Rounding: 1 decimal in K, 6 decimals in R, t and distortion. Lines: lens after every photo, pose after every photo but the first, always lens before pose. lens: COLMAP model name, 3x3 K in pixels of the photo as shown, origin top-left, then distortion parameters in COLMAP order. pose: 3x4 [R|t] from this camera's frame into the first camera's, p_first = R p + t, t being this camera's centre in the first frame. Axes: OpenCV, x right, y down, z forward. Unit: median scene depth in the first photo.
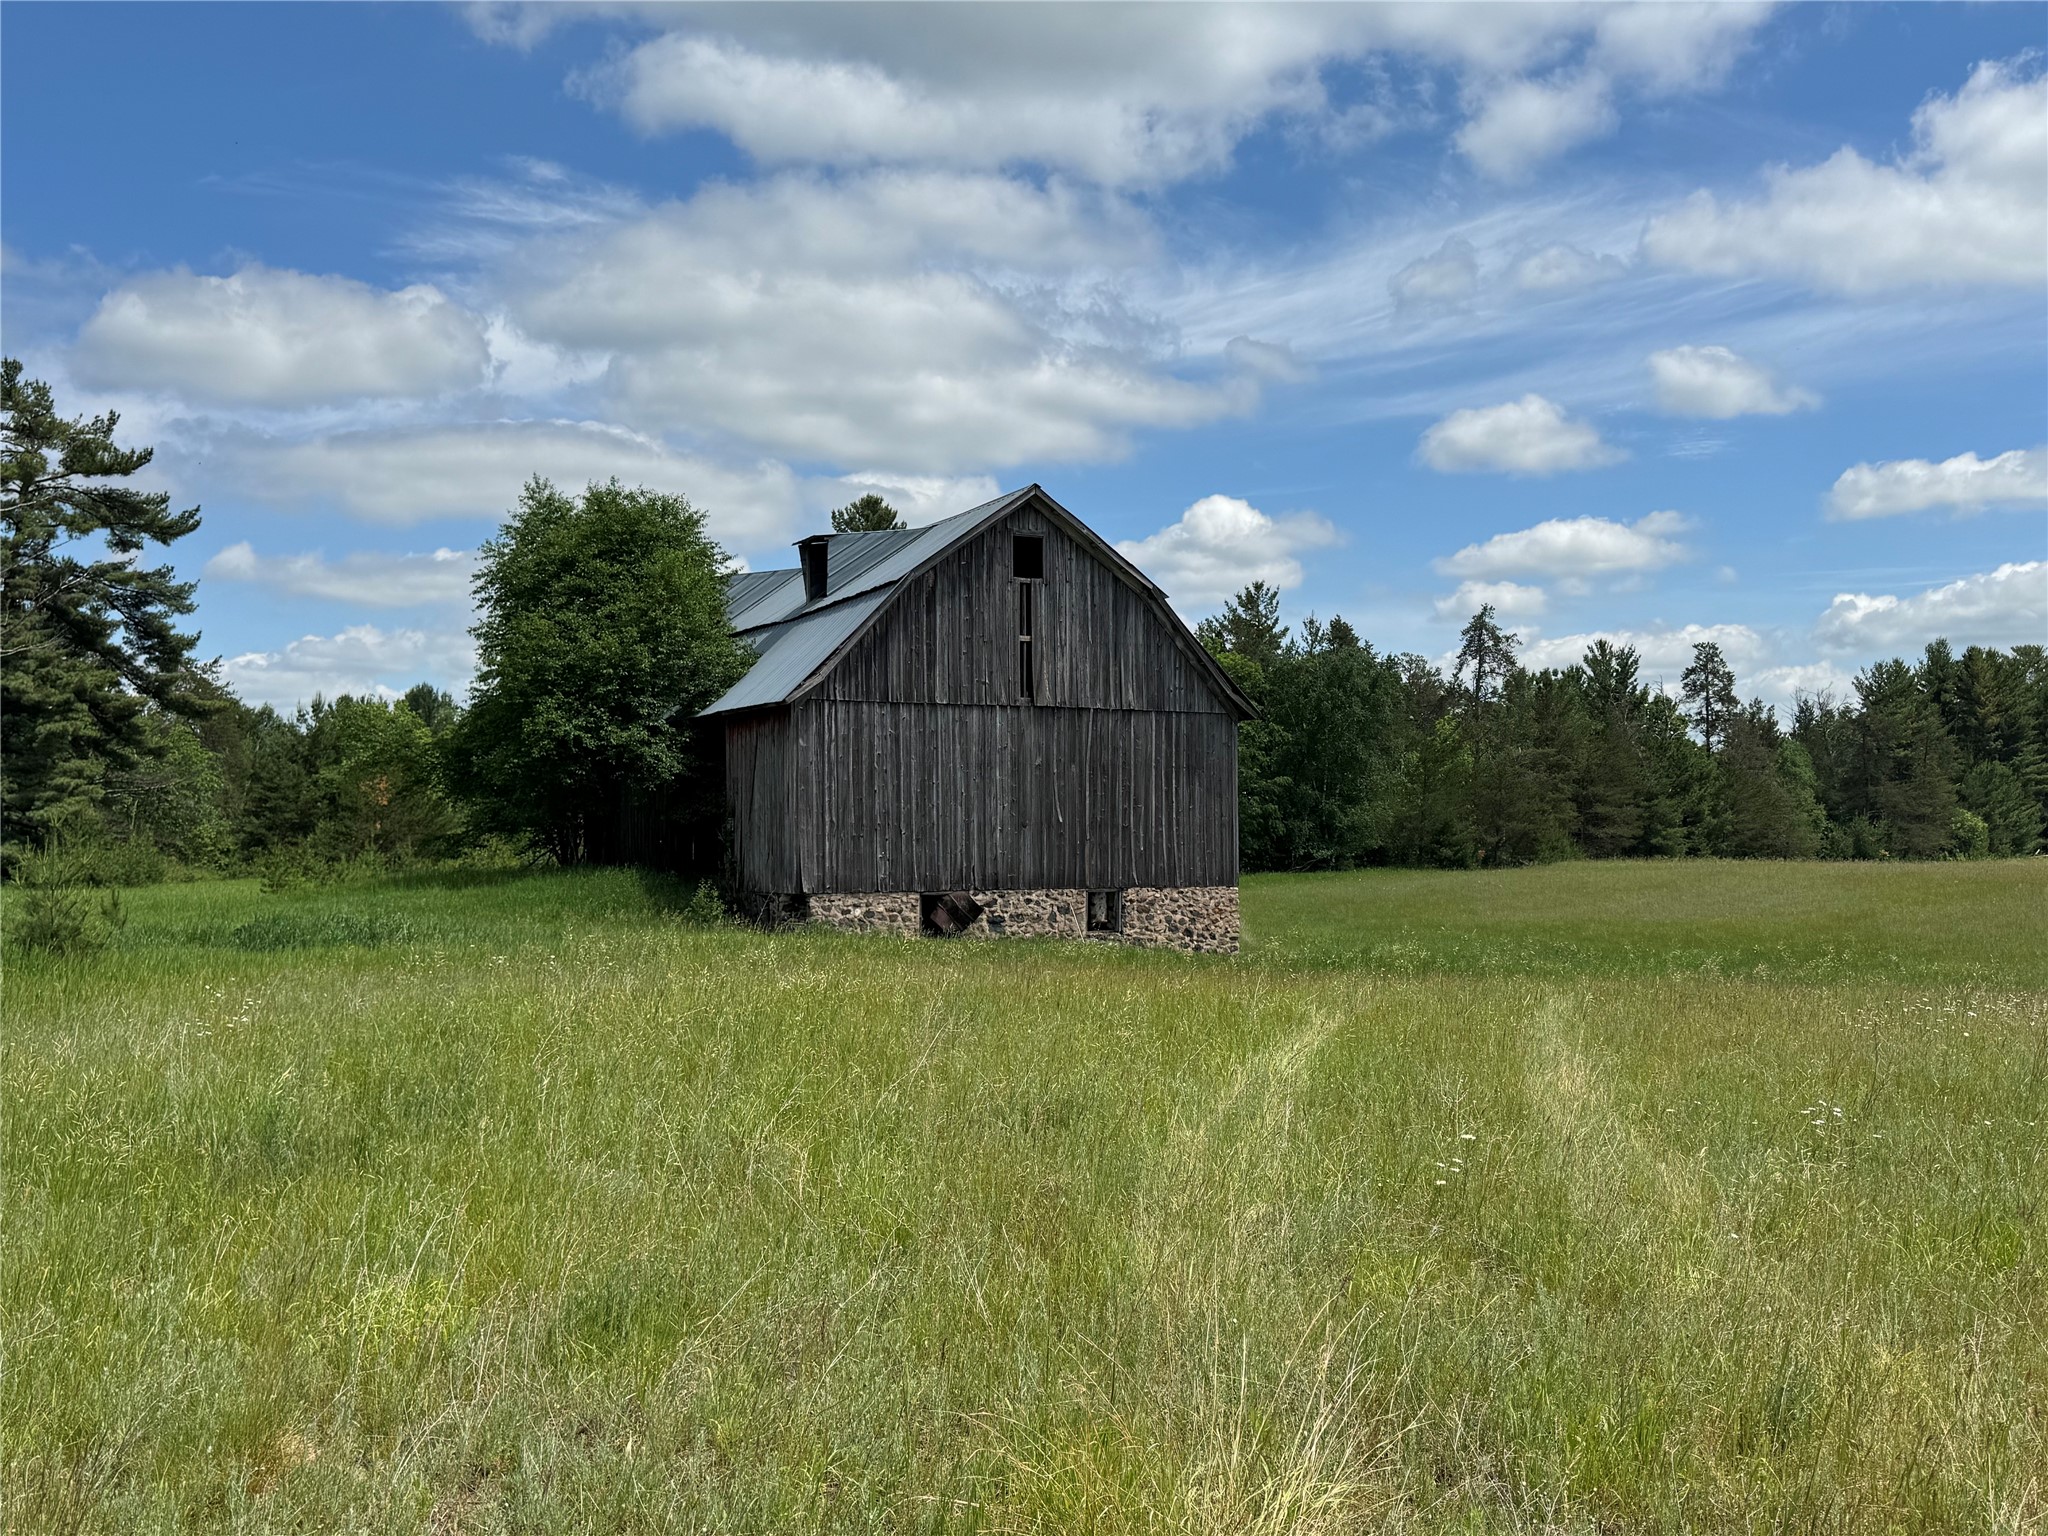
lens RADIAL K [[1900.6, 0, 1008.0], [0, 1900.6, 732.4], [0, 0, 1]] dist [0.041966, 0.000000]
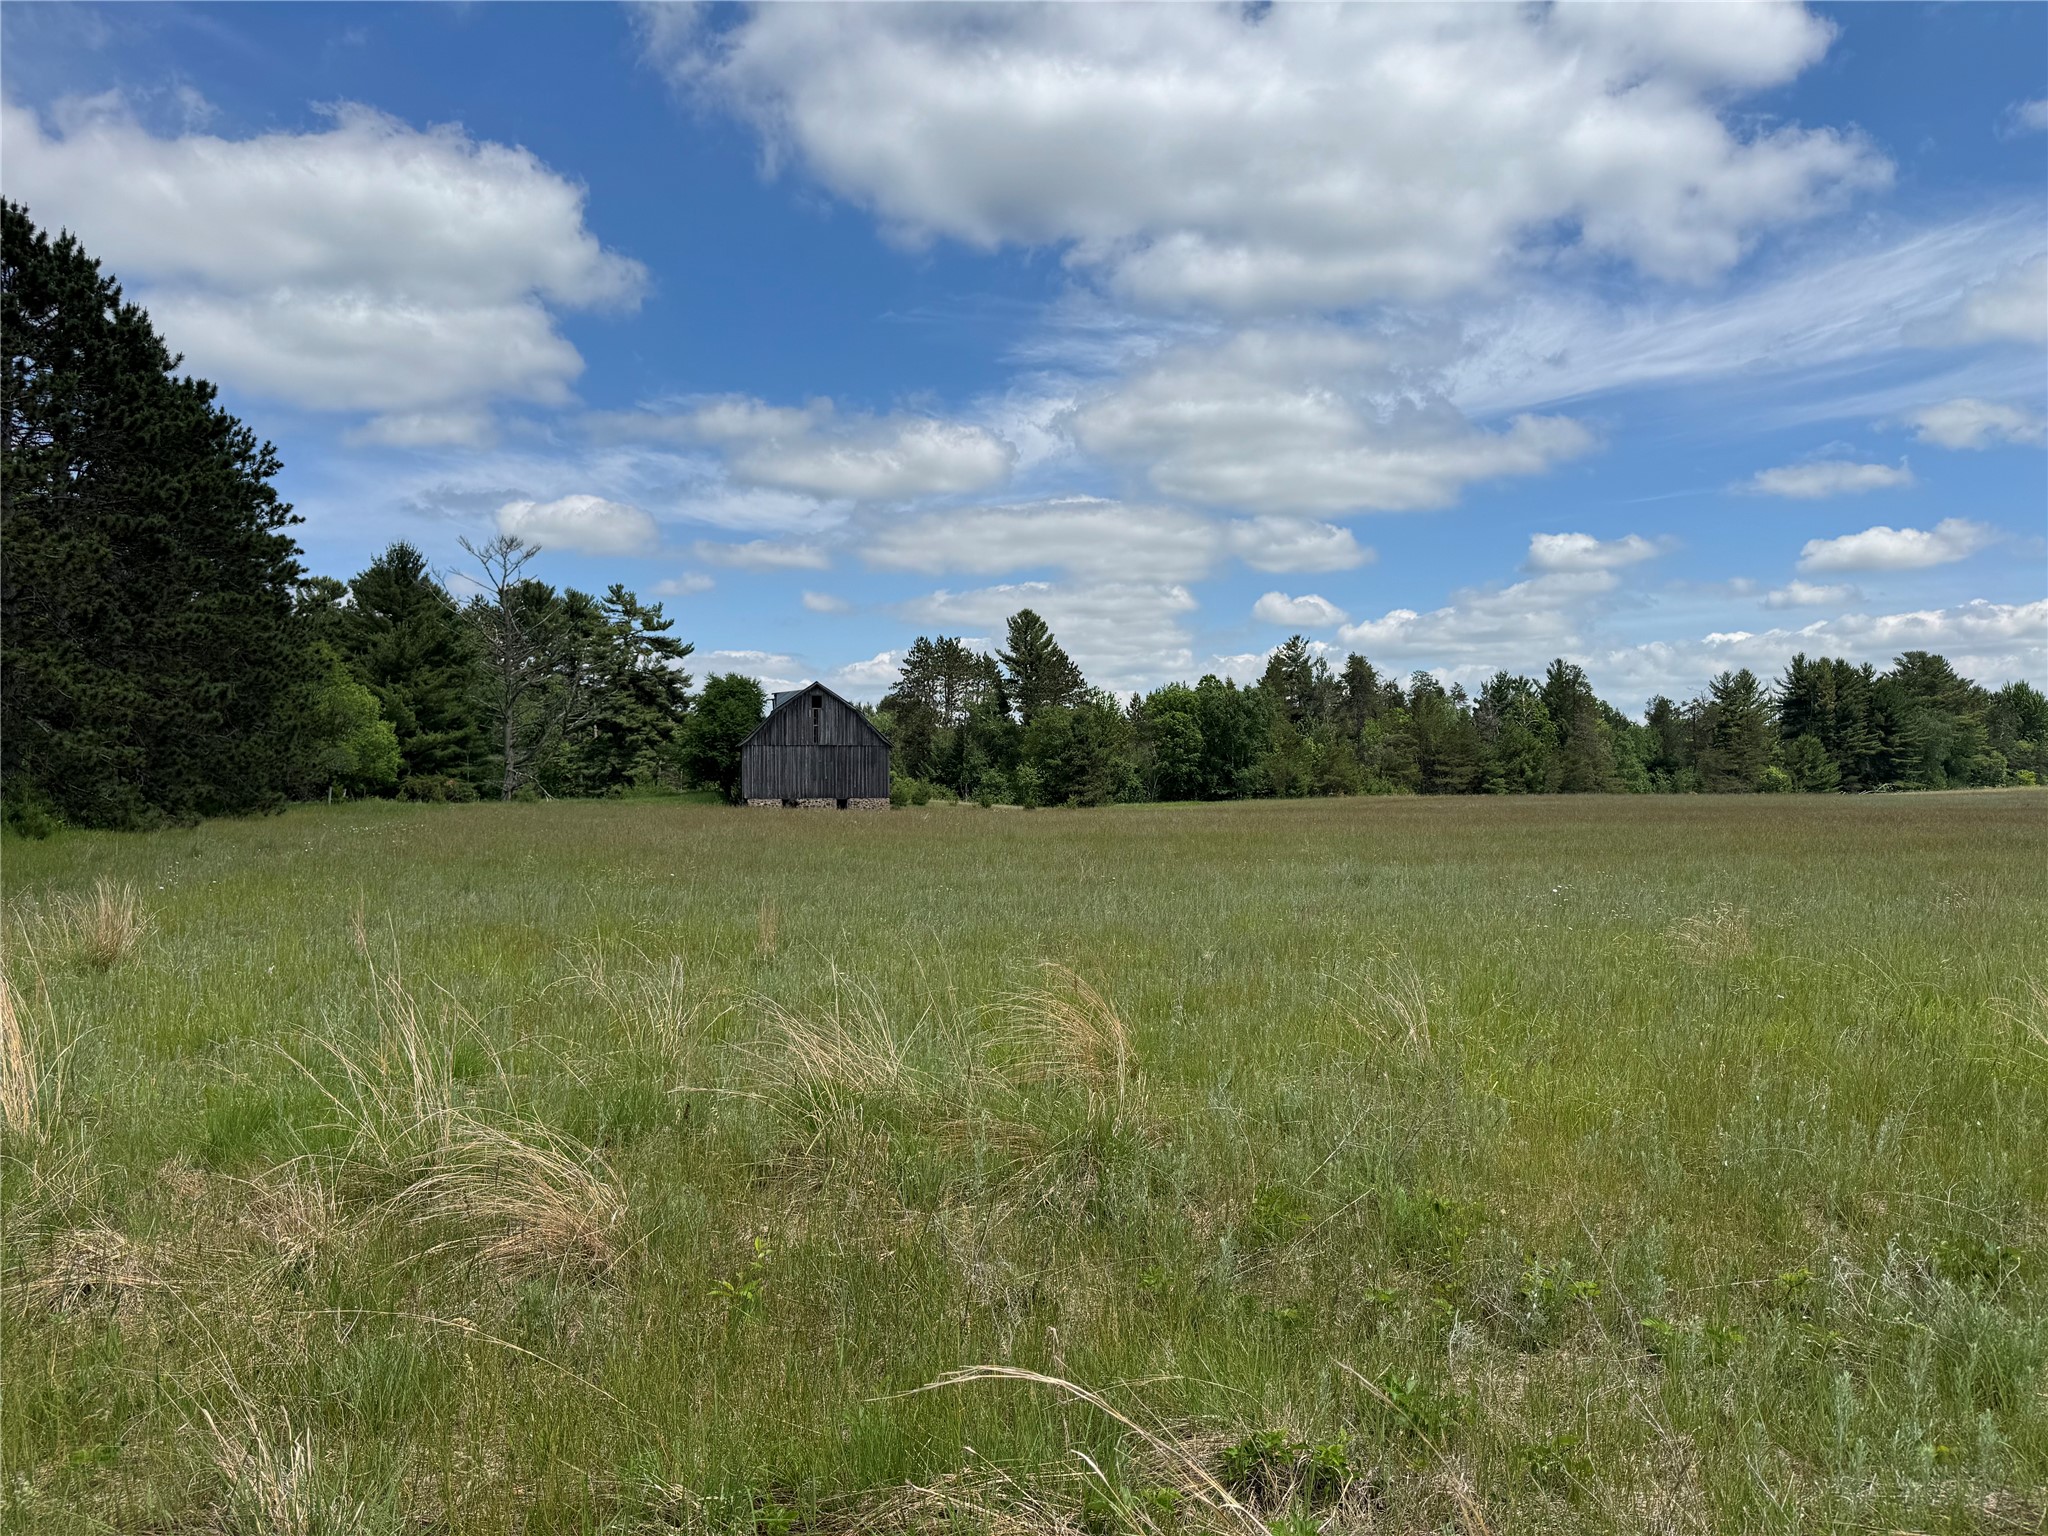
lens RADIAL K [[1430.8, 0, 1029.8], [0, 1430.8, 788.6], [0, 0, 1]] dist [0.063691, -0.080357]
pose [[0.960250, 0.002815, -0.279127, 0.470534], [0.013641, 0.998281, 0.056996, -0.033032], [0.278808, -0.058538, 0.958561, -0.588436]]
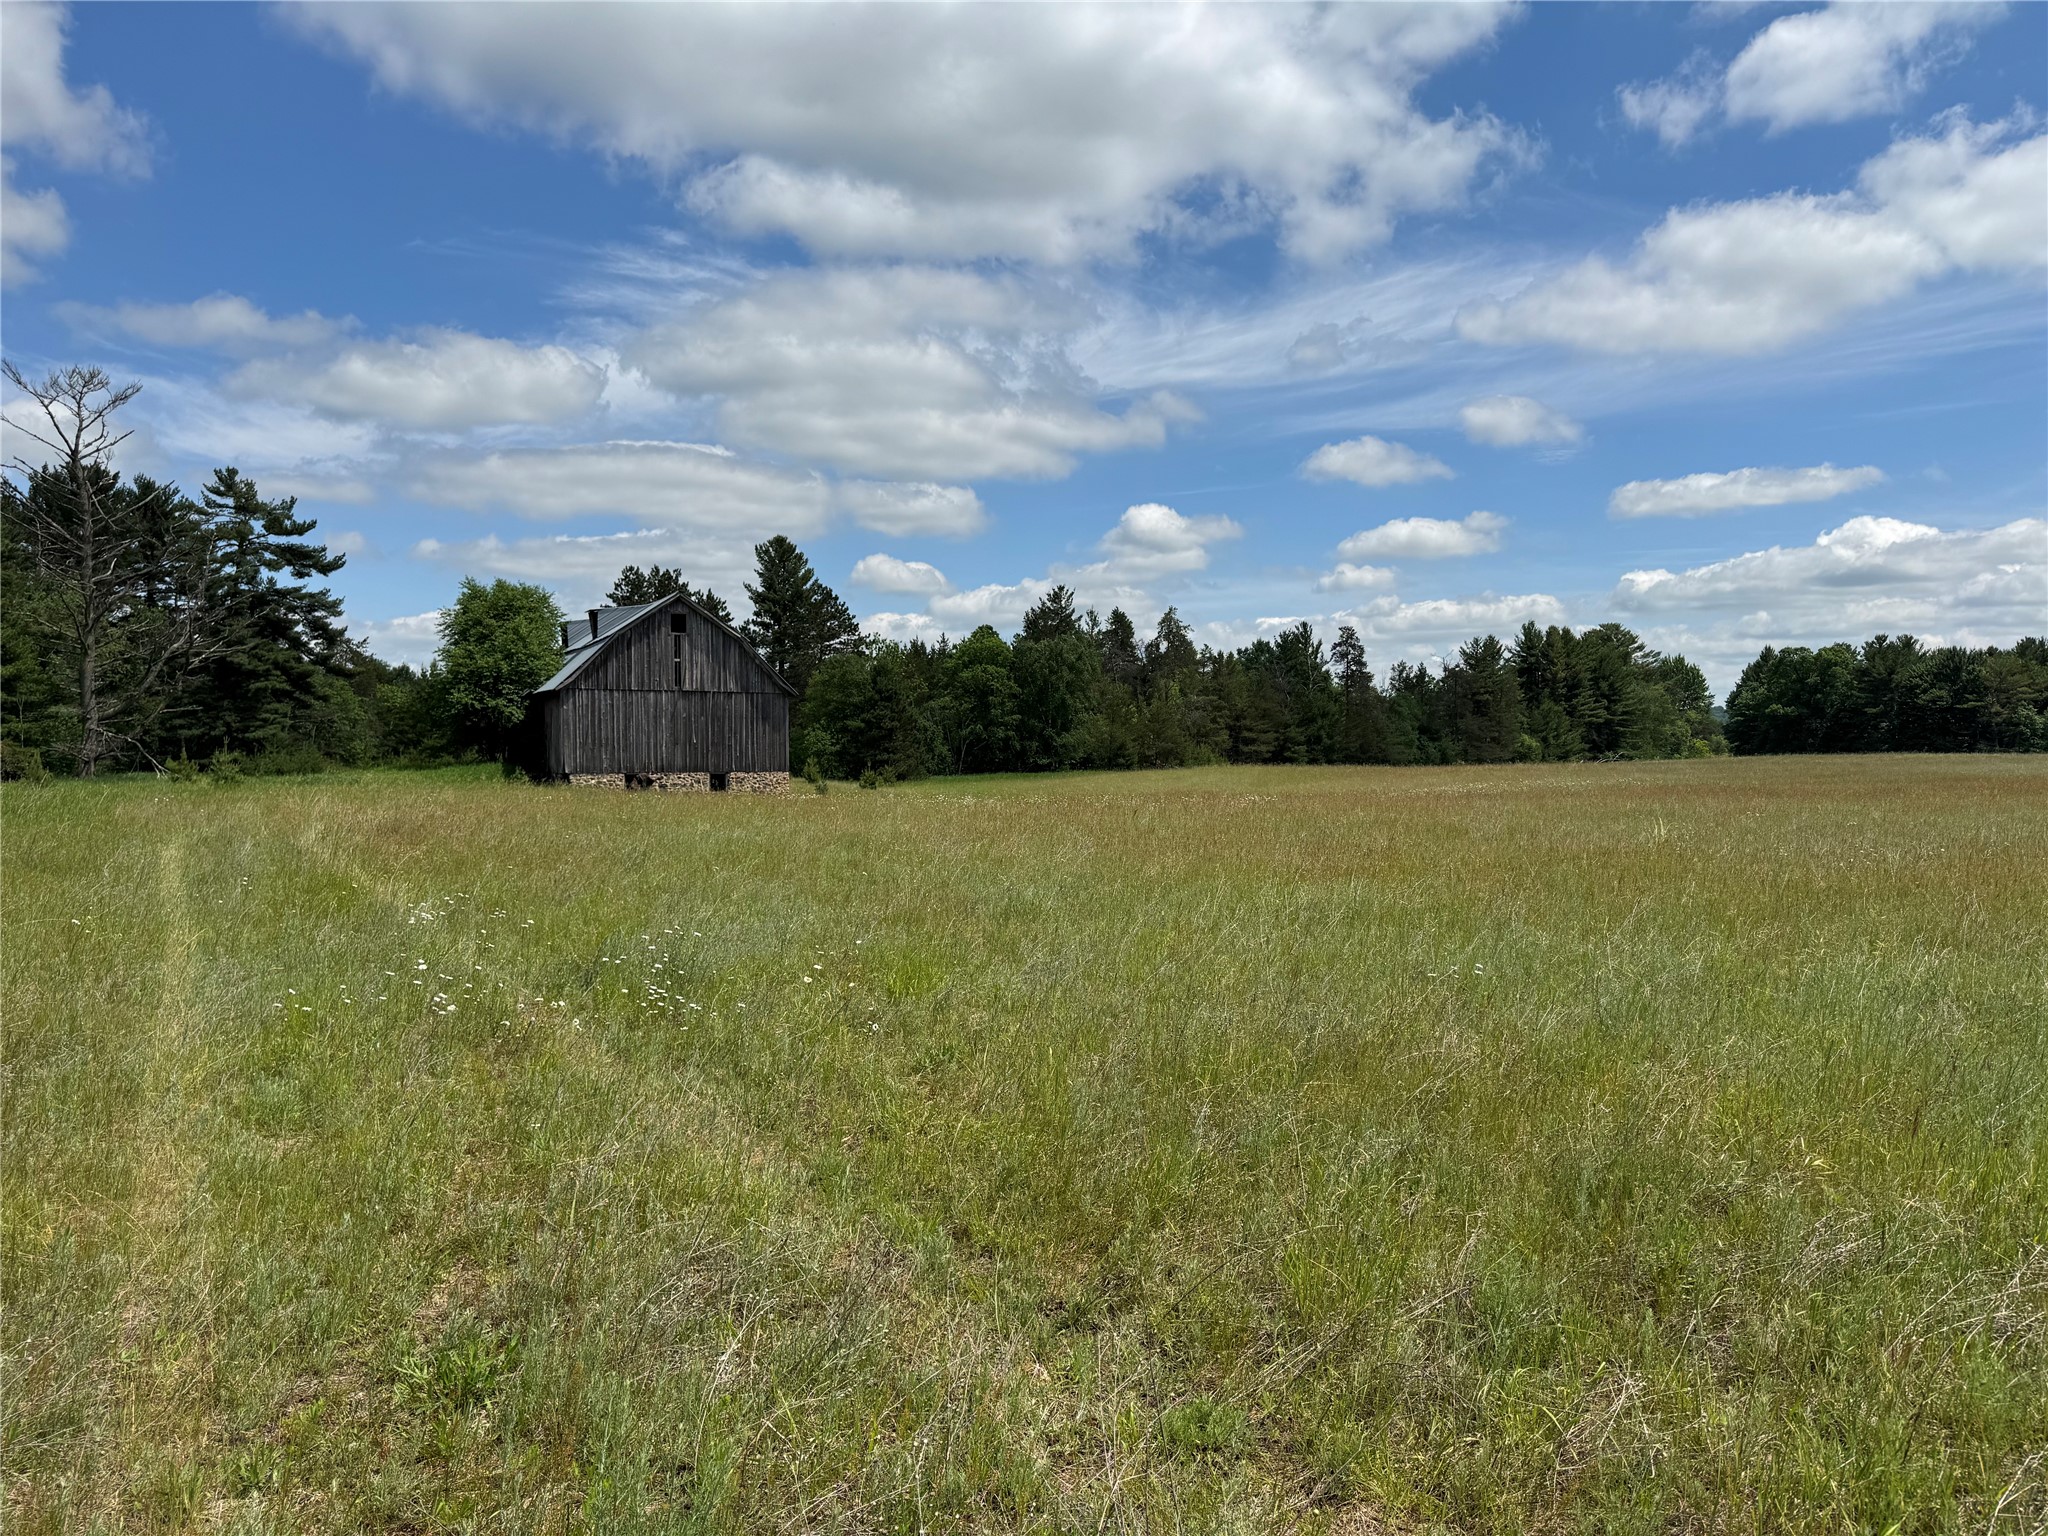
lens RADIAL K [[1430.8, 0, 1035.9], [0, 1430.8, 749.6], [0, 0, 1]] dist [0.063691, -0.080357]
pose [[0.999919, 0.002897, 0.012369, 0.173864], [-0.003553, 0.998567, 0.053392, -0.015346], [-0.012196, -0.053432, 0.998497, -0.293711]]
